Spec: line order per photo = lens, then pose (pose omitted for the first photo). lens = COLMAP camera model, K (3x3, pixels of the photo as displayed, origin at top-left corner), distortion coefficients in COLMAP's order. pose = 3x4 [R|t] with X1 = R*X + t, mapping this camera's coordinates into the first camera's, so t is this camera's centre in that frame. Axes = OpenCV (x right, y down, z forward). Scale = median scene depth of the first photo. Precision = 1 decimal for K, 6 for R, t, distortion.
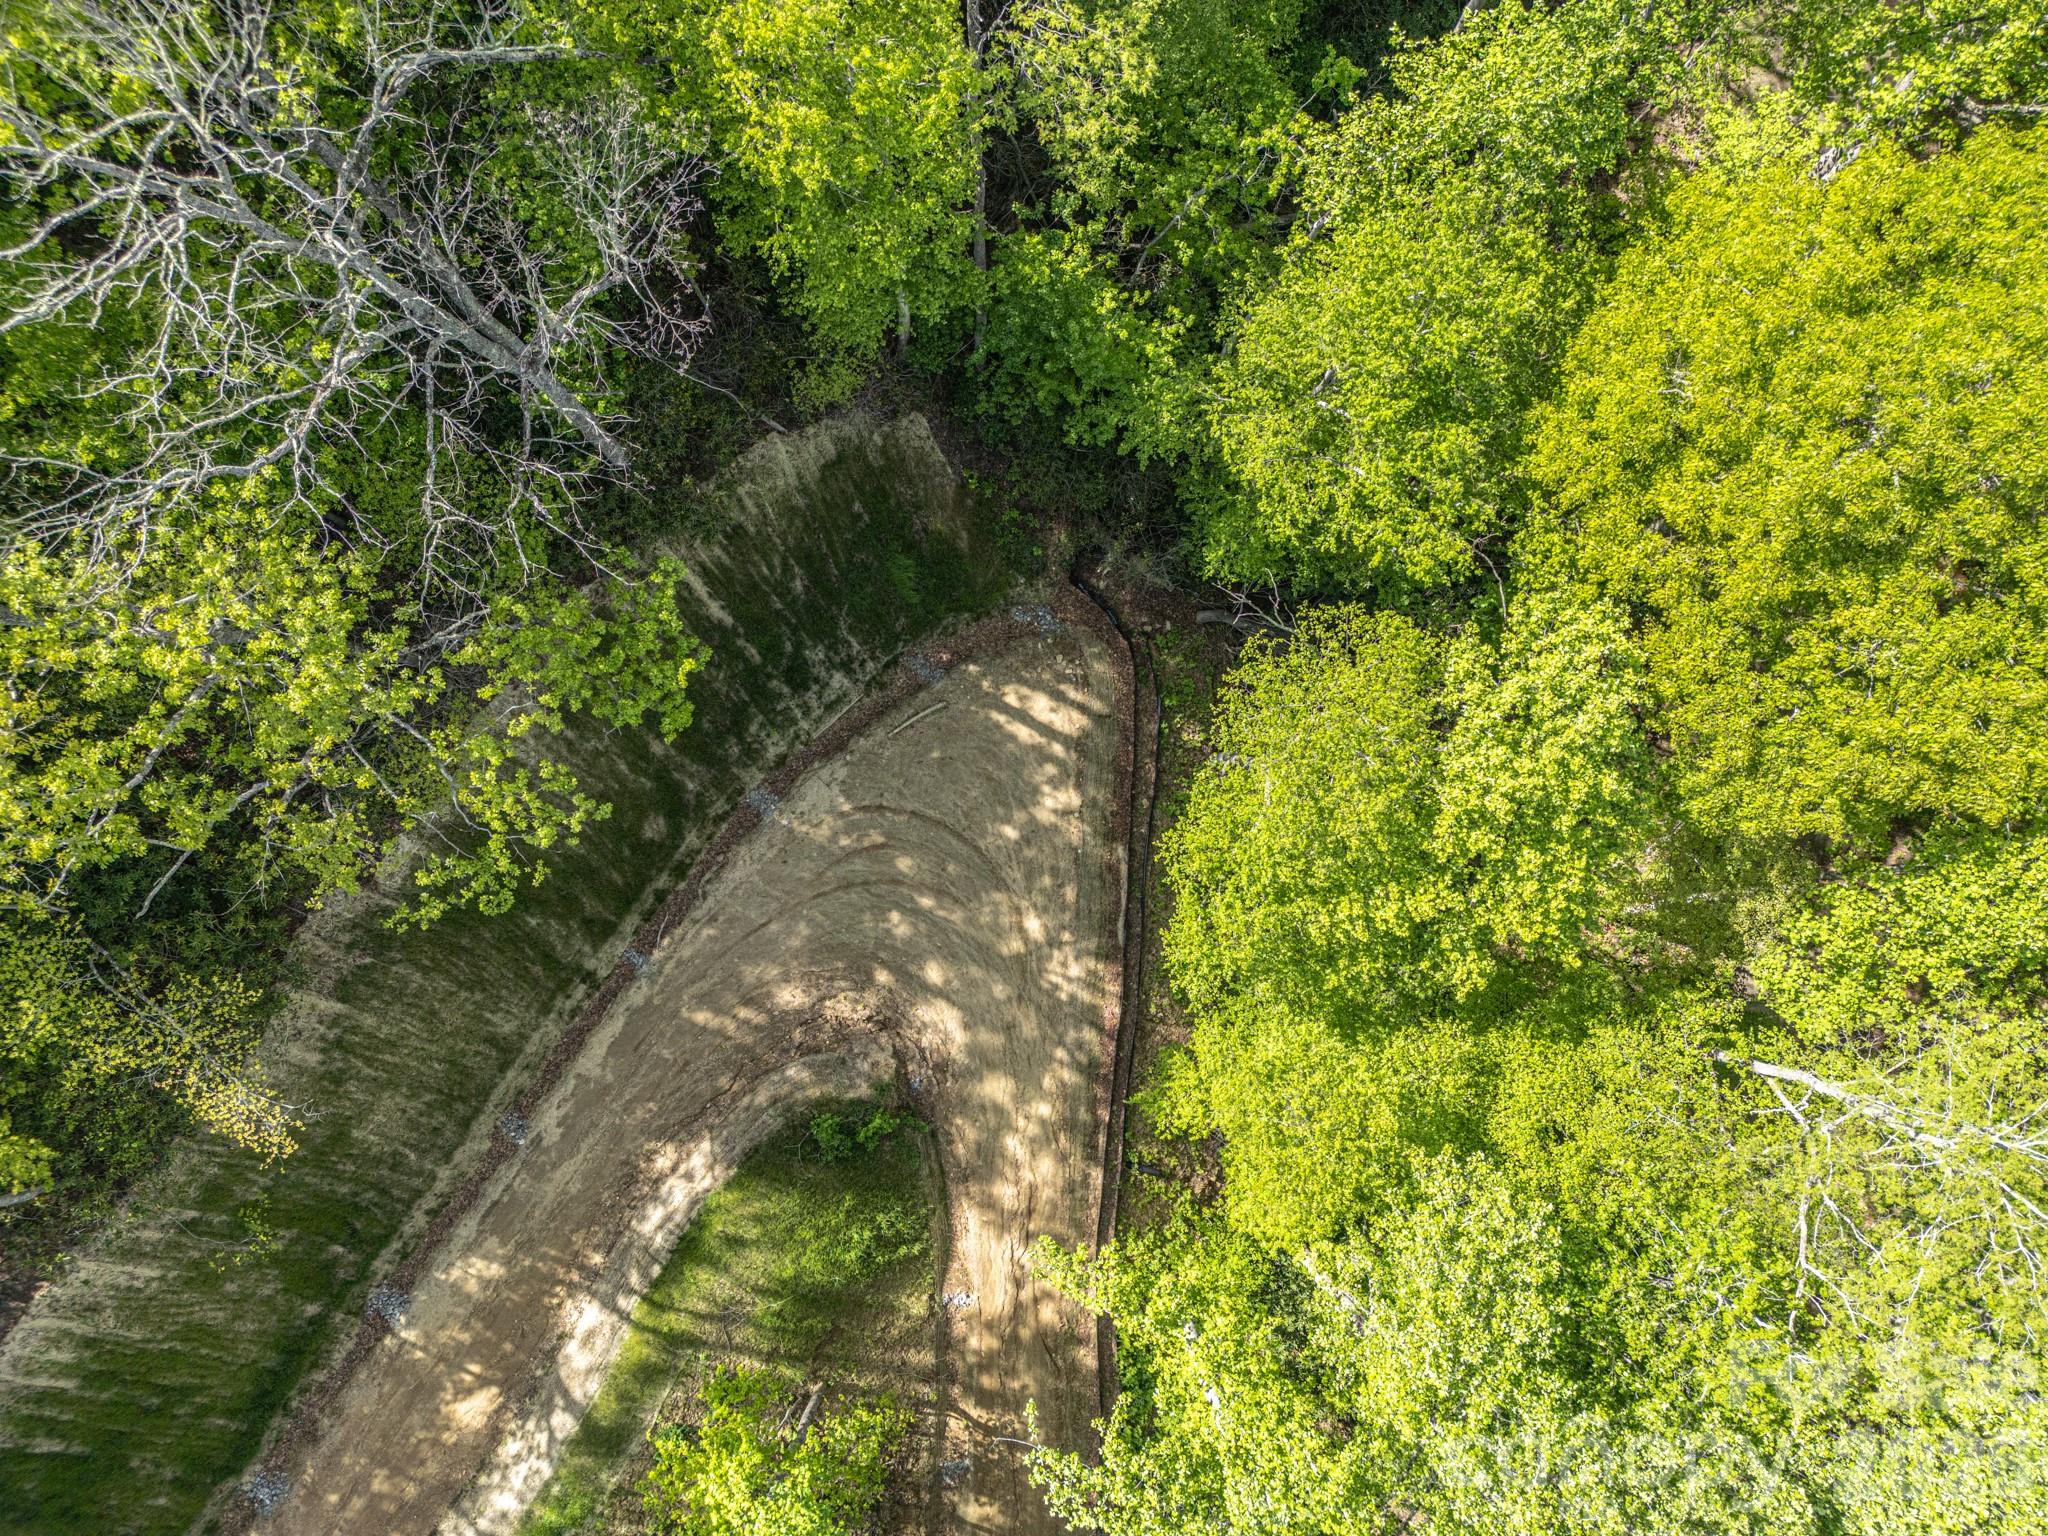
lens RADIAL K [[1418.5, 0, 1018.5], [0, 1418.5, 787.2], [0, 0, 1]] dist [0.077232, -0.073624]
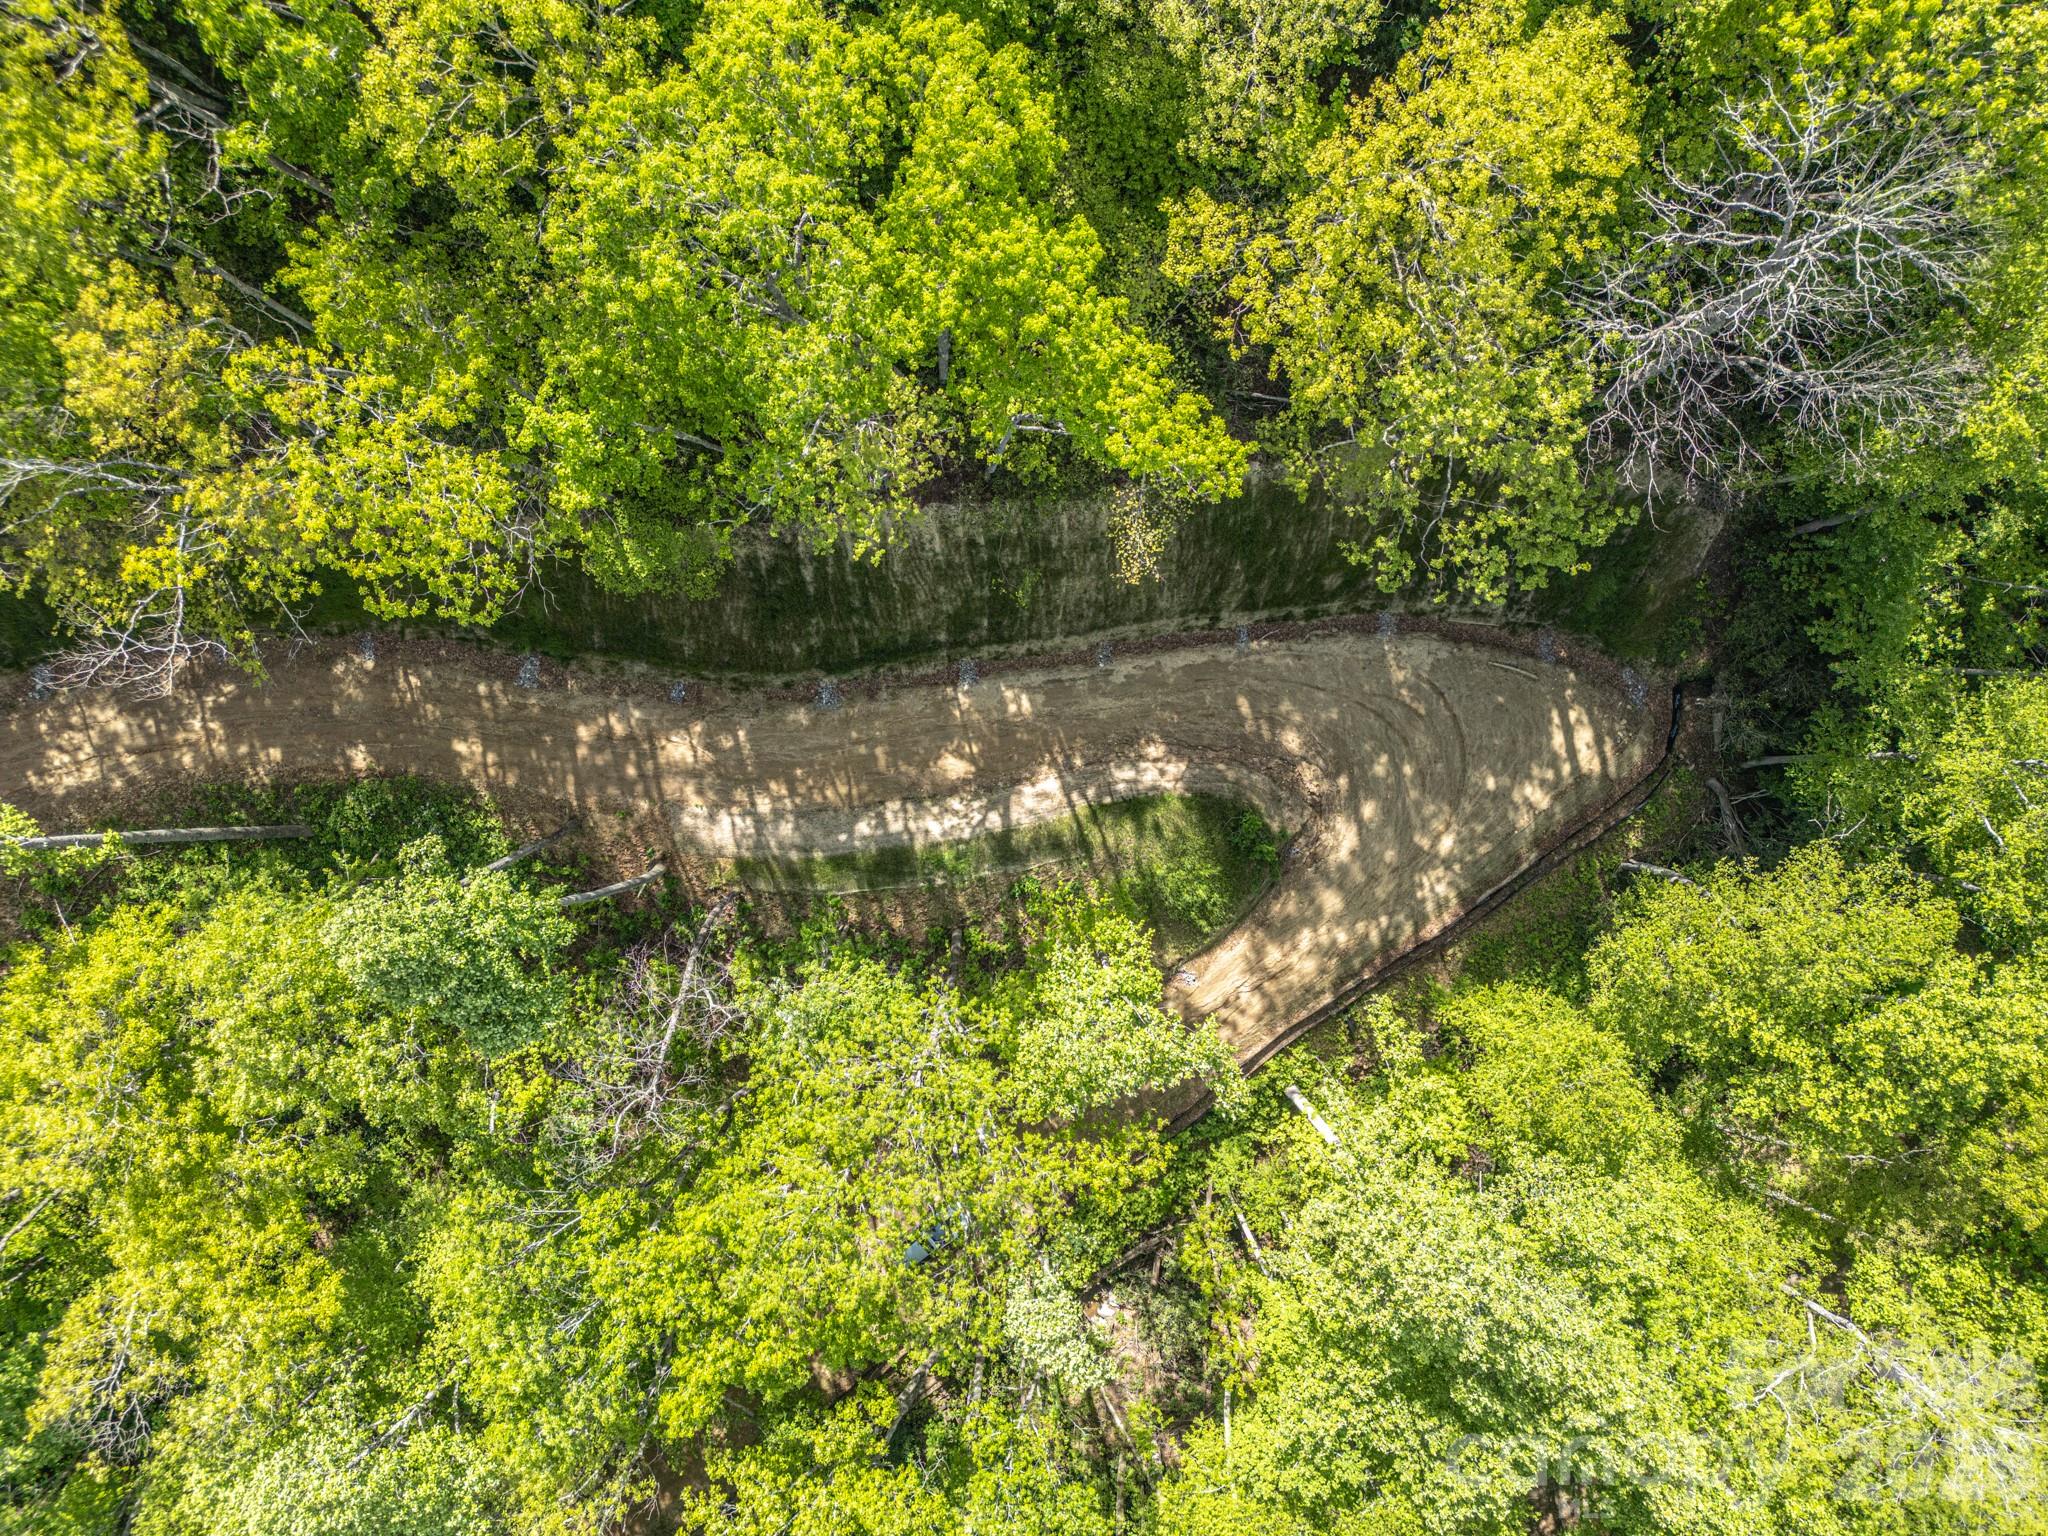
lens RADIAL K [[1418.5, 0, 1018.5], [0, 1418.5, 787.2], [0, 0, 1]] dist [0.077232, -0.073624]
pose [[0.652282, 0.757455, -0.028111, -0.263467], [-0.749358, 0.649999, 0.126348, 0.205017], [0.113974, -0.061349, 0.991588, -0.366254]]
